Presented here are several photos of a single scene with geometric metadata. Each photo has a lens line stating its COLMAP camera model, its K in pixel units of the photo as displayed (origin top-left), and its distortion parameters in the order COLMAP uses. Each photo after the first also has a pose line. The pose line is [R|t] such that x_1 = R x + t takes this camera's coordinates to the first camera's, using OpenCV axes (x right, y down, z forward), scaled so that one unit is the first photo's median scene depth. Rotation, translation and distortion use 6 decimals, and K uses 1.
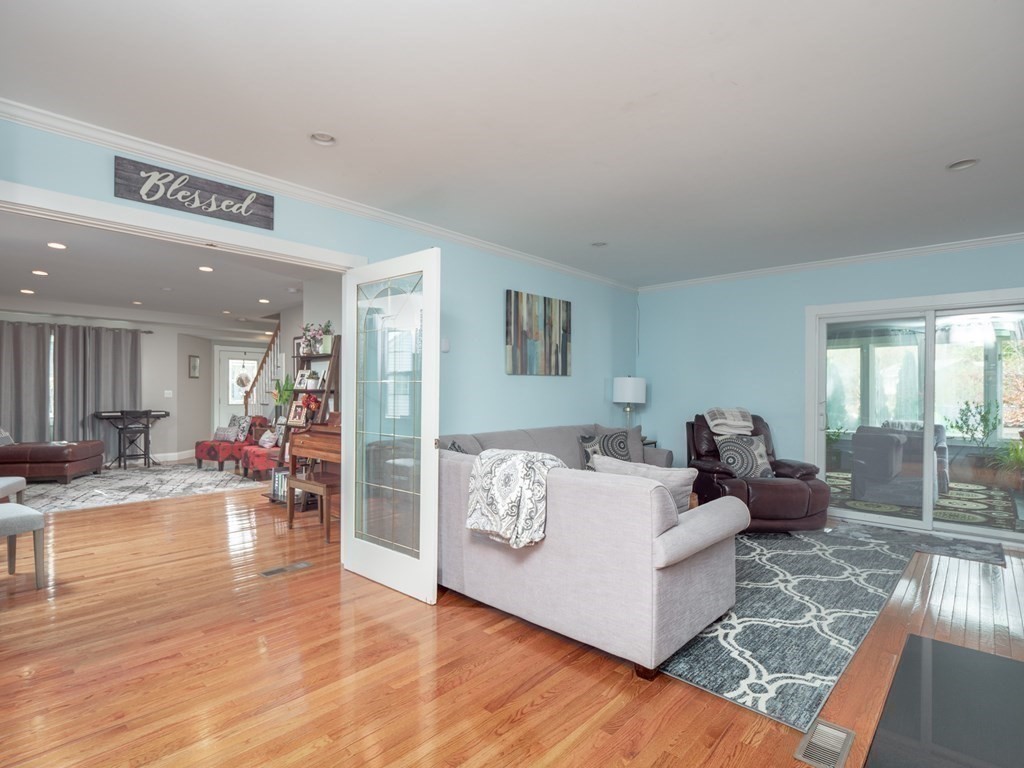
lens RADIAL K [[521.3, 0, 515.1], [0, 521.3, 385.6], [0, 0, 1]] dist [-0.011770, 0.000125]
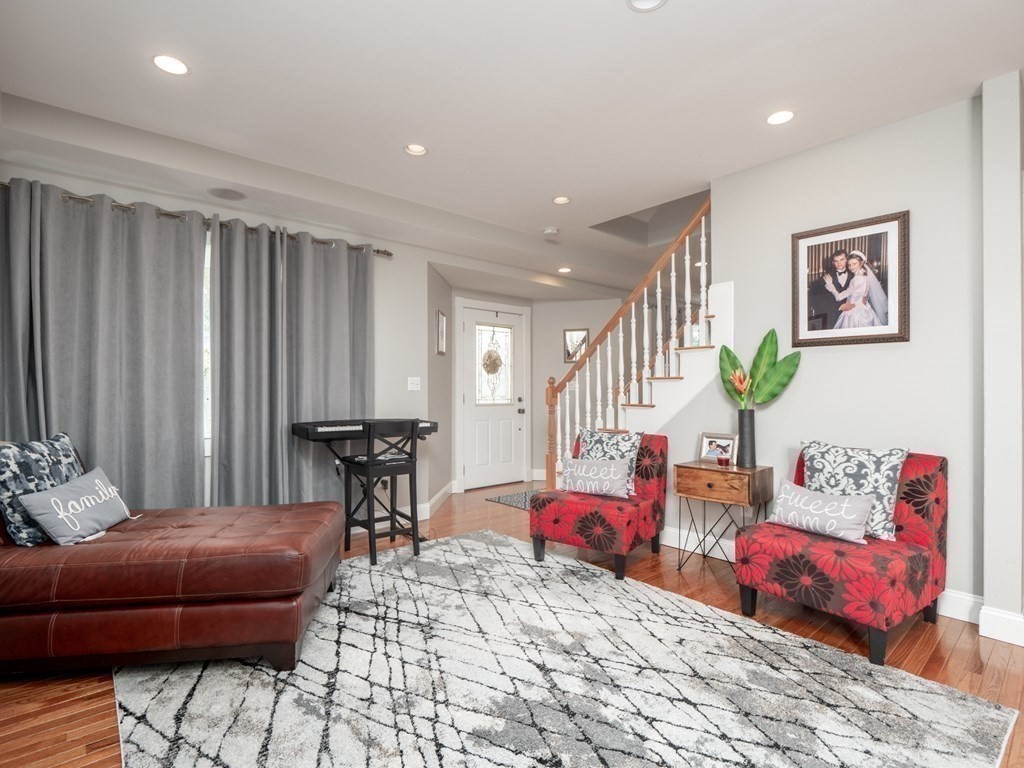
lens RADIAL K [[510.0, 0, 515.2], [0, 510.0, 386.4], [0, 0, 1]] dist [-0.005262, -0.001764]
pose [[0.994745, -0.002151, -0.102364, -0.584452], [0.002655, 0.999985, 0.004794, 0.018407], [0.102352, -0.005040, 0.994735, 0.590528]]
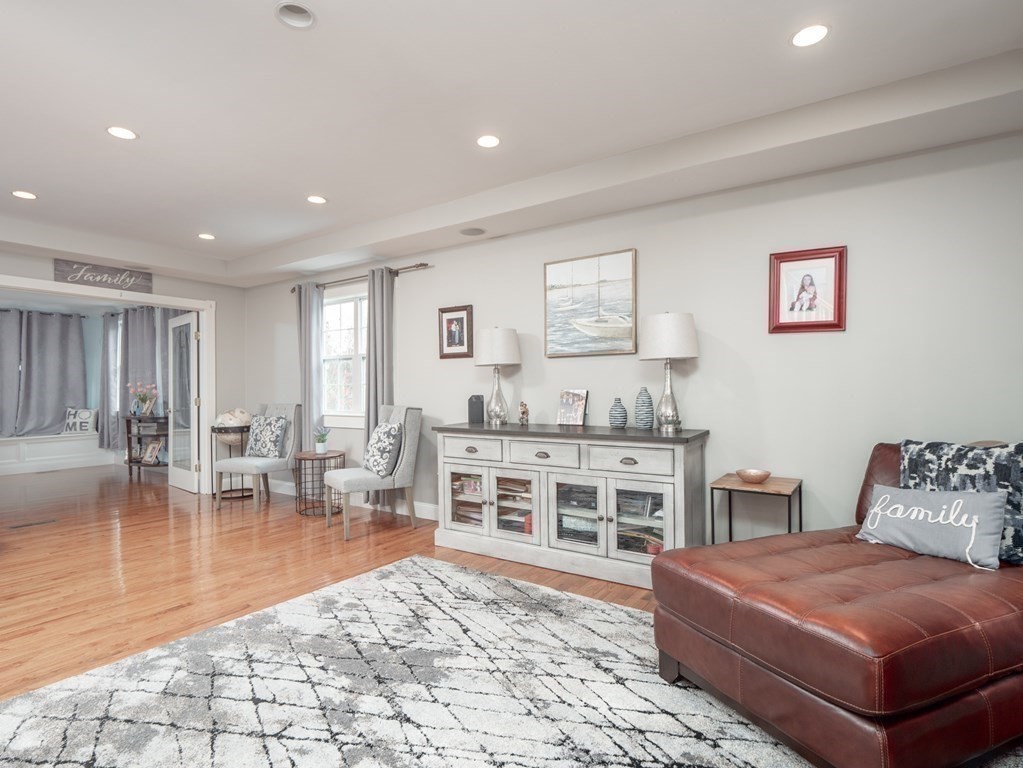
lens RADIAL K [[544.0, 0, 505.9], [0, 544.0, 385.2], [0, 0, 1]] dist [-0.000355, -0.000605]
pose [[-0.990215, 0.002914, -0.139522, -0.608492], [0.005660, 0.999798, -0.019294, 0.022968], [0.139438, -0.019895, -0.990031, 1.076351]]
